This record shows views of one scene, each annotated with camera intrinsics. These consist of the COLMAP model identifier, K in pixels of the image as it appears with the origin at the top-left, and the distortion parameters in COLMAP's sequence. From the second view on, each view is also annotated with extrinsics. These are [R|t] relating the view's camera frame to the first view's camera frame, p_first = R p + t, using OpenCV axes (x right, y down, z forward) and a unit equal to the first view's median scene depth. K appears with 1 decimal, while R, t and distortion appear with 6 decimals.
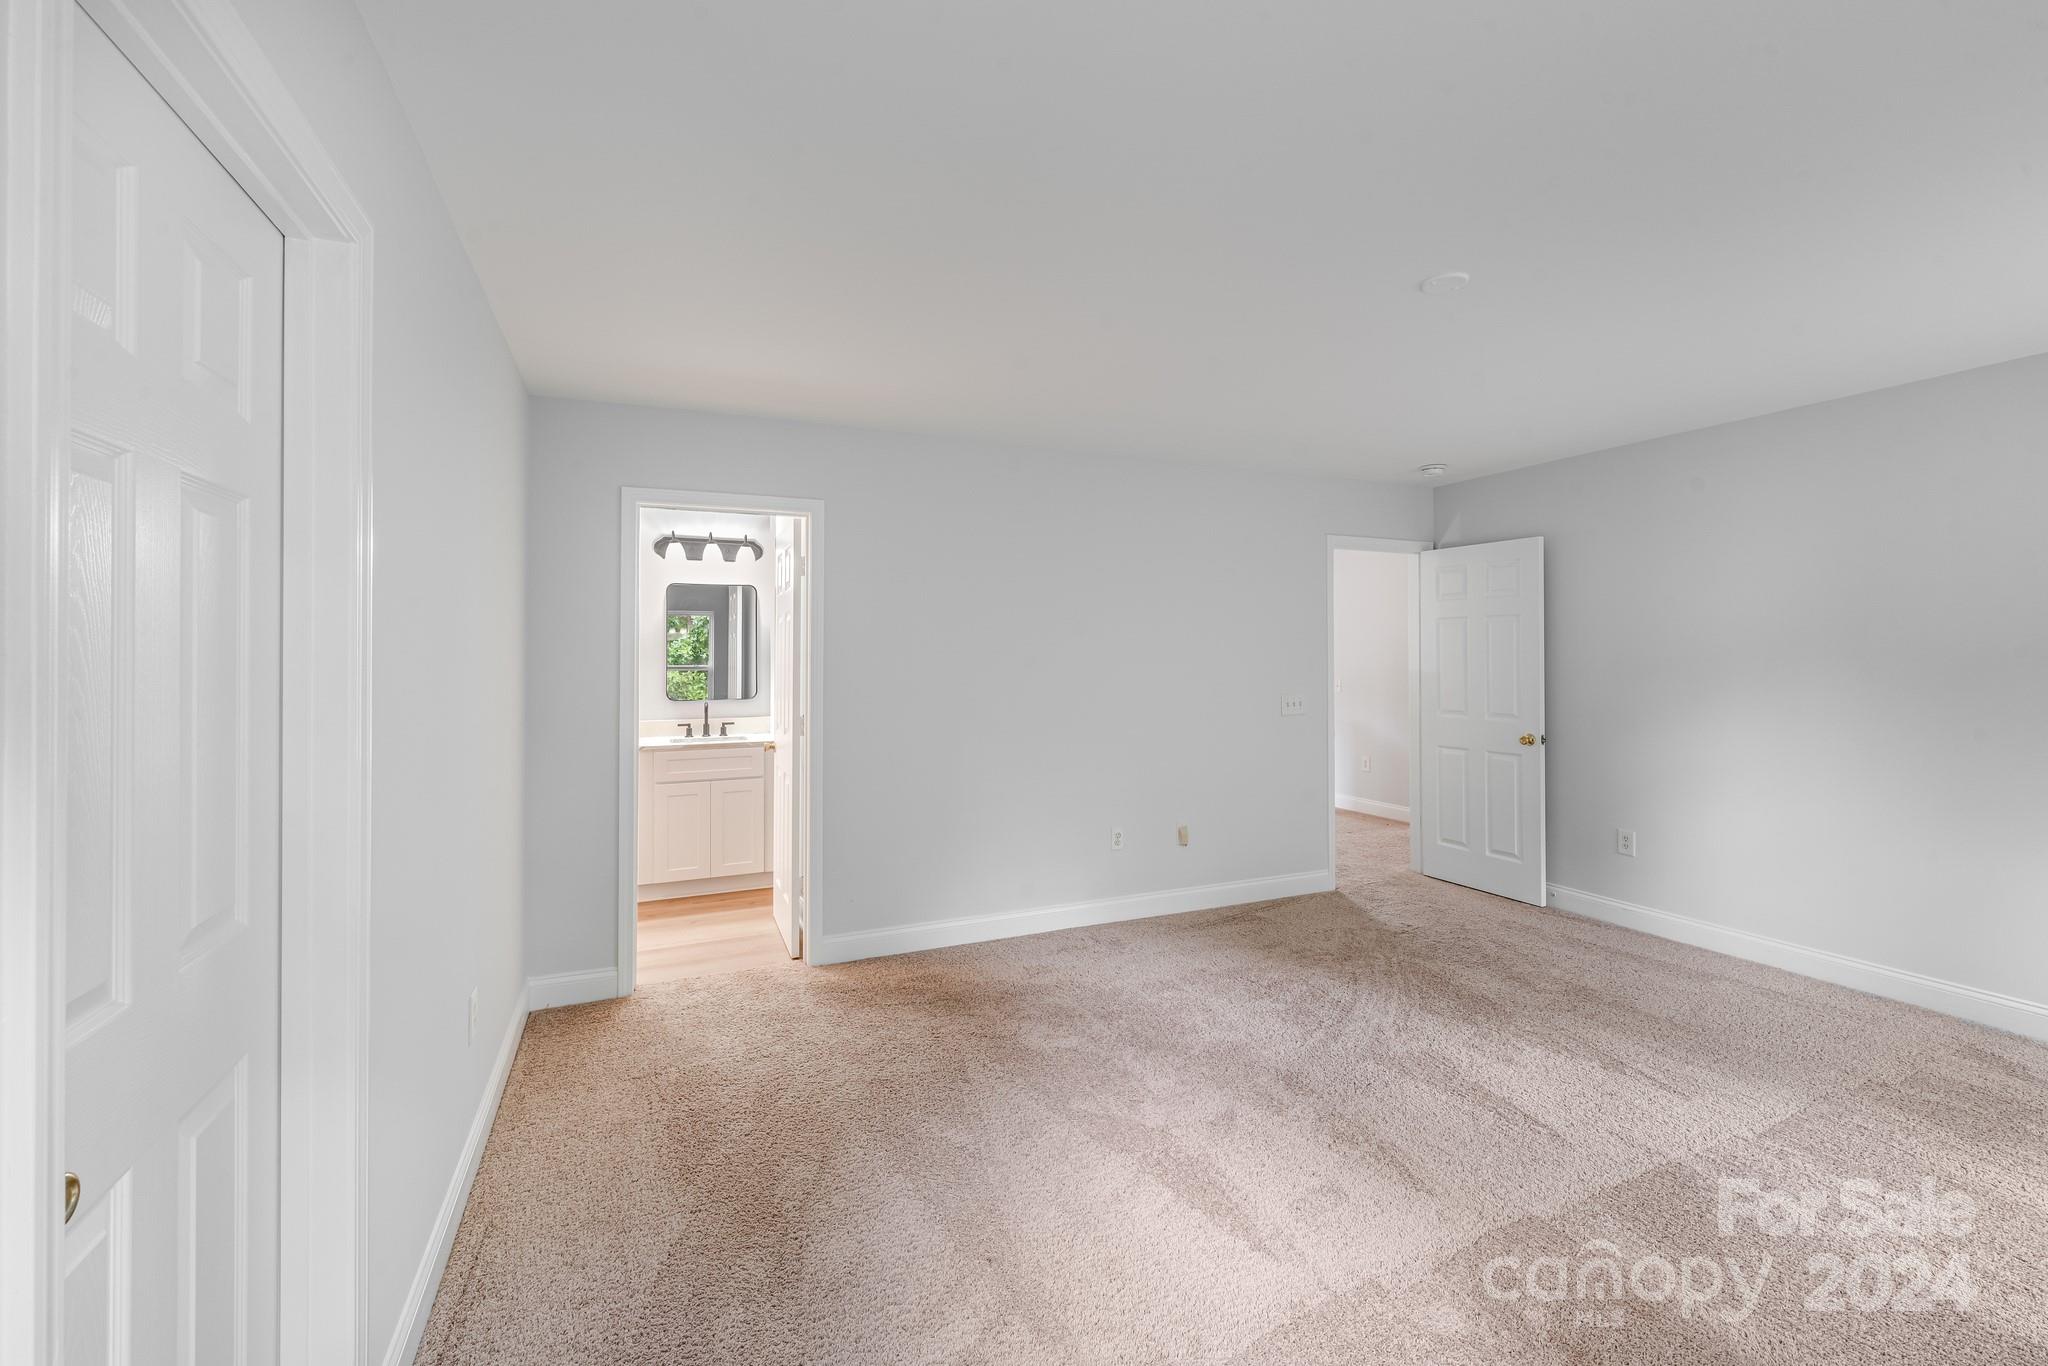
lens RADIAL K [[861.8, 0, 1009.5], [0, 861.8, 649.0], [0, 0, 1]] dist [-0.005636, -0.001132]
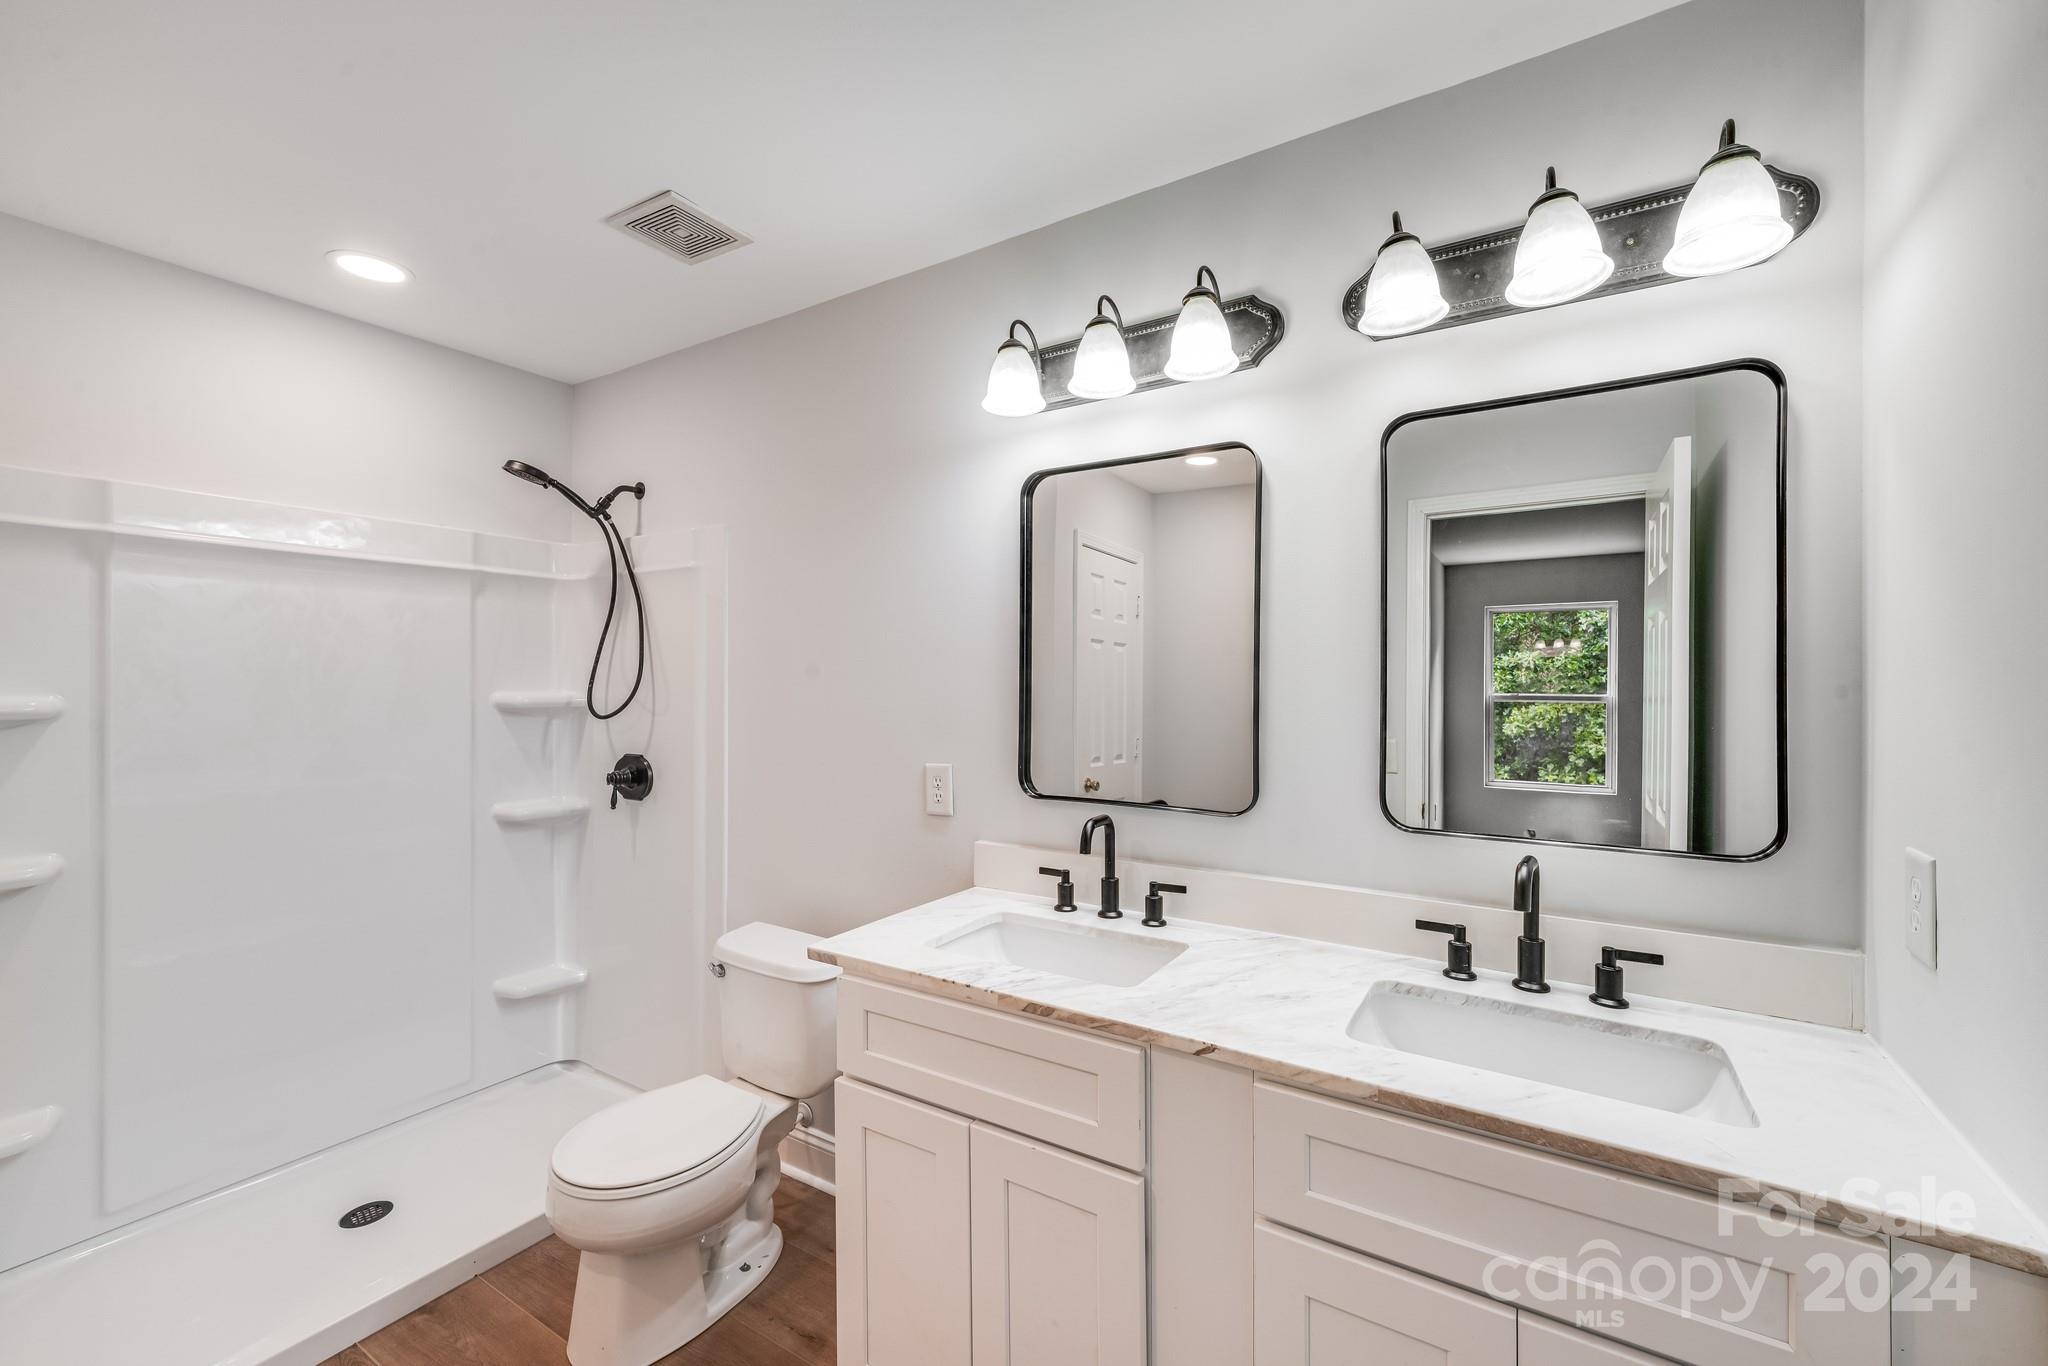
lens RADIAL K [[831.1, 0, 1016.0], [0, 831.1, 685.3], [0, 0, 1]] dist [-0.002951, -0.000565]
pose [[0.565071, 0.004296, -0.825031, -0.235203], [0.007493, 0.999918, 0.010339, 0.007840], [0.825009, -0.012025, 0.564992, 0.733742]]
